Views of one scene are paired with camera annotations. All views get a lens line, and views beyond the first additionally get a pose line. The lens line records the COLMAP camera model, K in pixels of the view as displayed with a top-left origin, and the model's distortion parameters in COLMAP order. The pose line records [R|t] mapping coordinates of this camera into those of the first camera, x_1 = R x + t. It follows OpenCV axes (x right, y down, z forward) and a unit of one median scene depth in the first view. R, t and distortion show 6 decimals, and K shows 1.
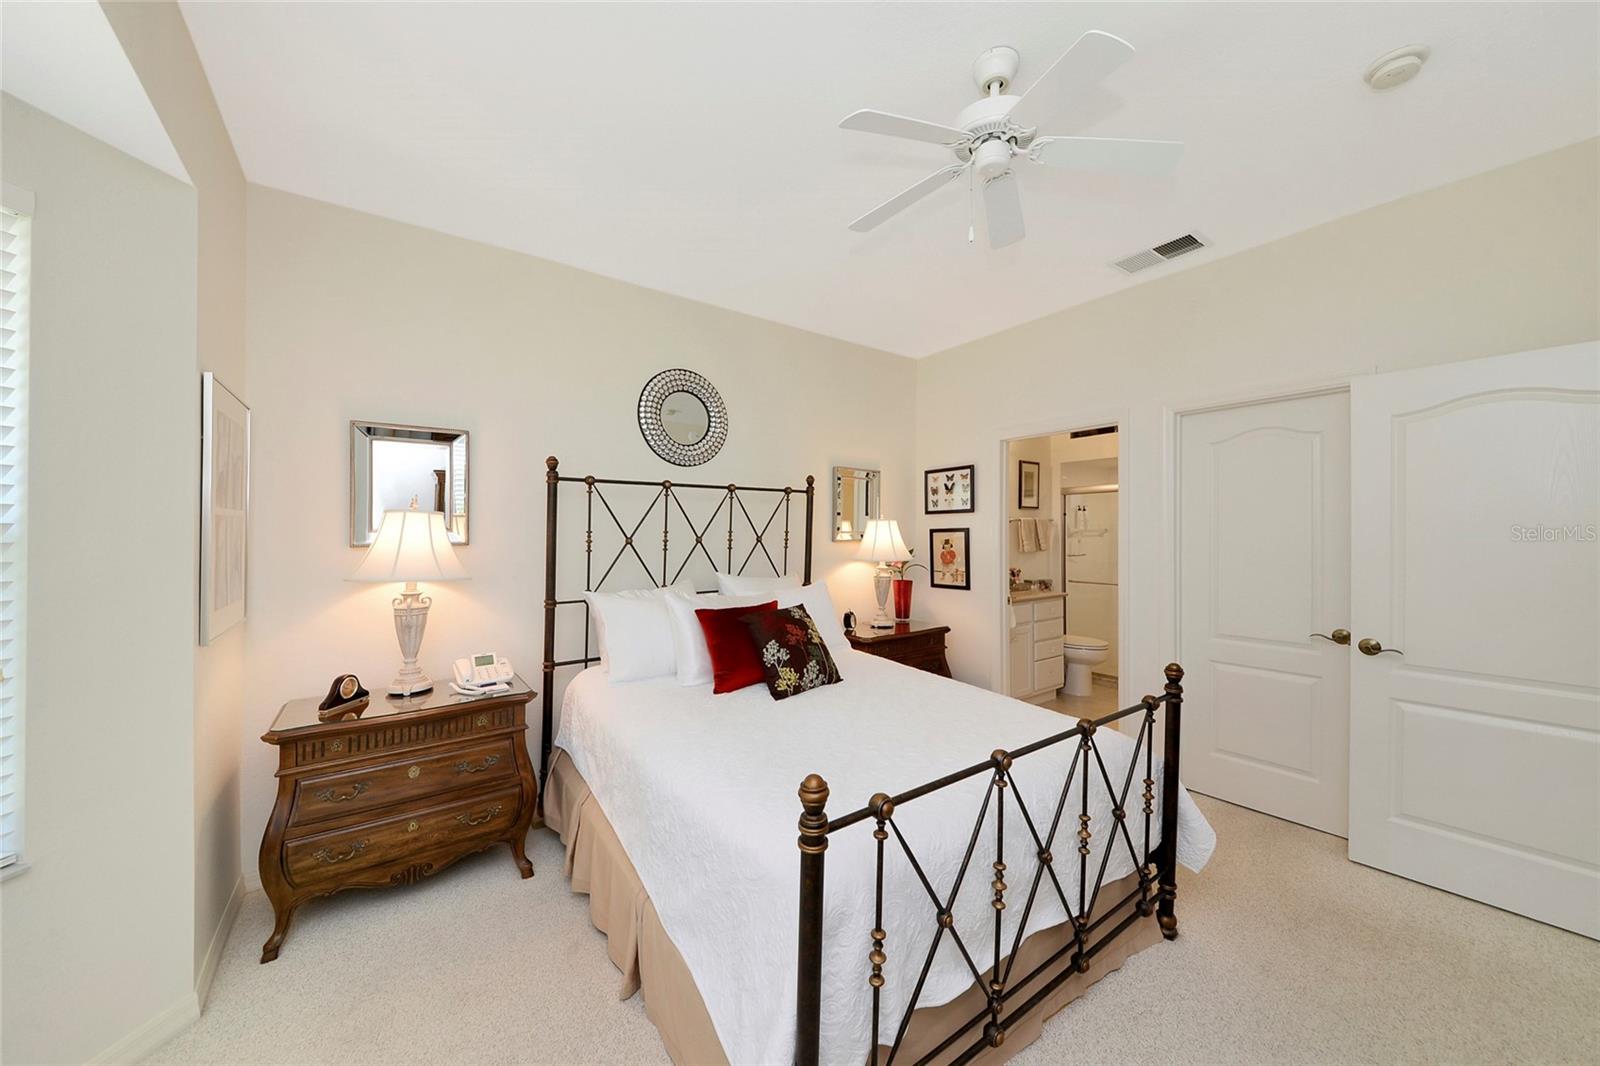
lens RADIAL K [[541.9, 0, 794.4], [0, 541.9, 523.6], [0, 0, 1]] dist [0.017459, -0.006798]
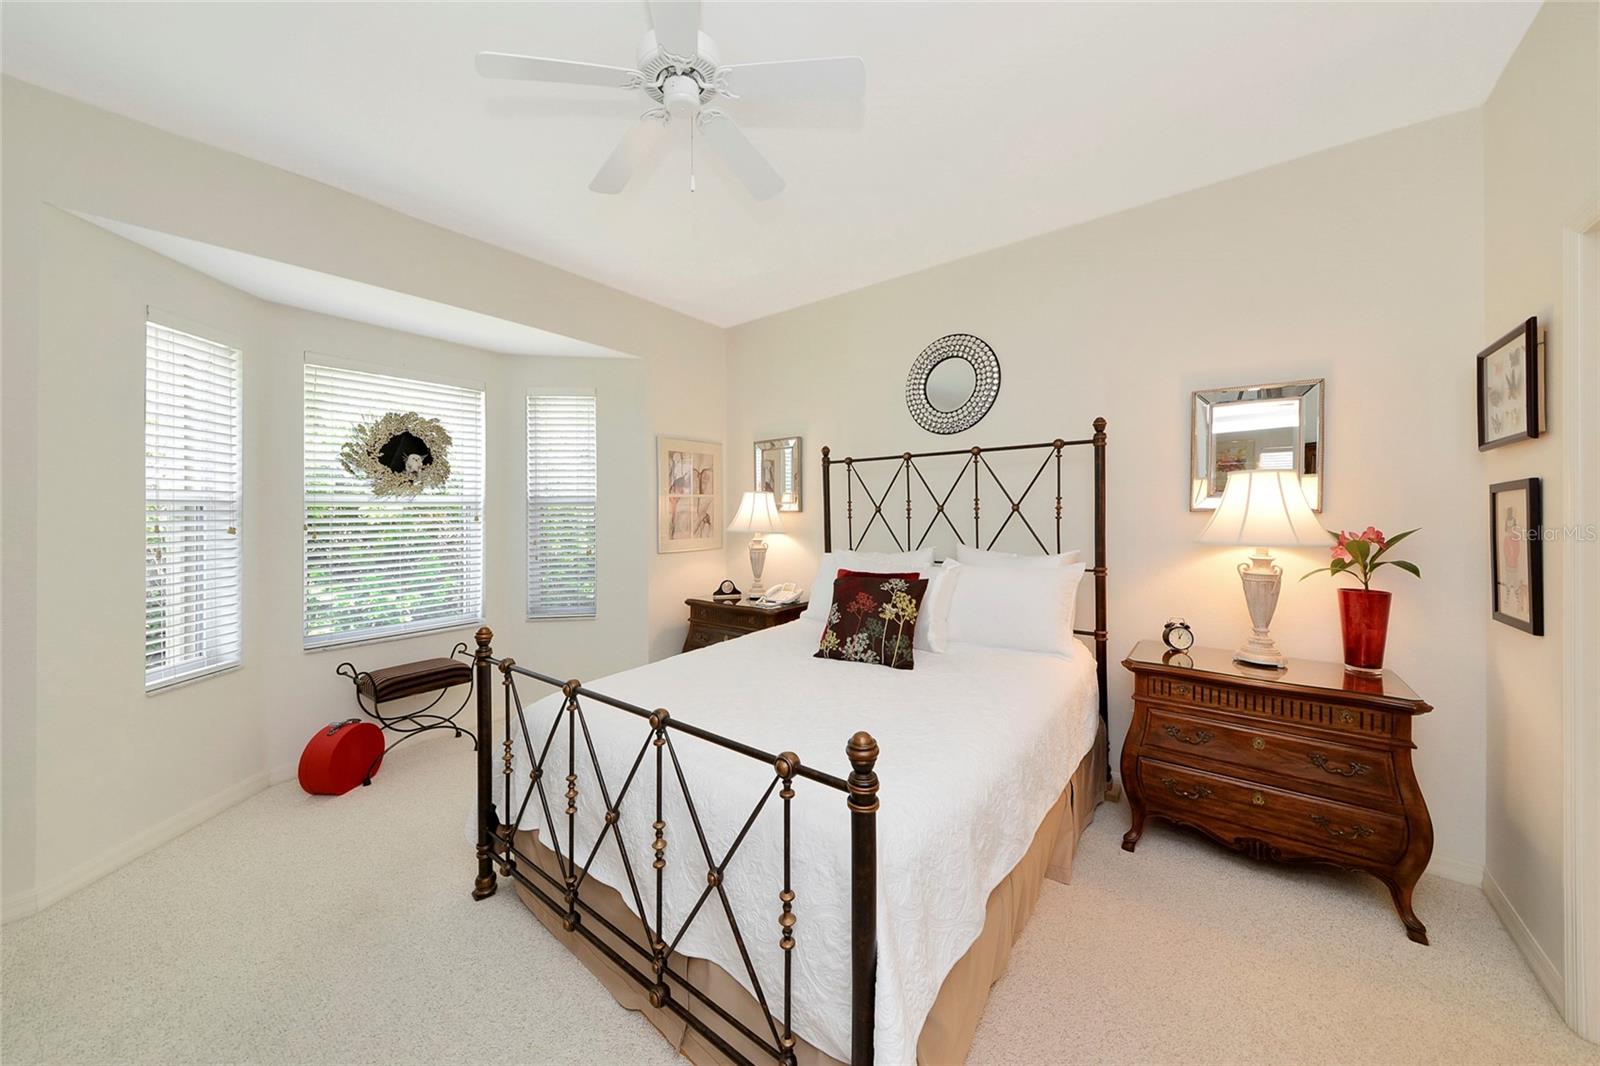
lens RADIAL K [[541.9, 0, 794.4], [0, 541.9, 523.6], [0, 0, 1]] dist [0.017459, -0.006798]
pose [[0.274526, 0.029631, -0.961123, 0.660433], [0.033989, 0.998601, 0.040495, 0.007869], [0.960979, -0.043785, 0.273134, 0.450442]]
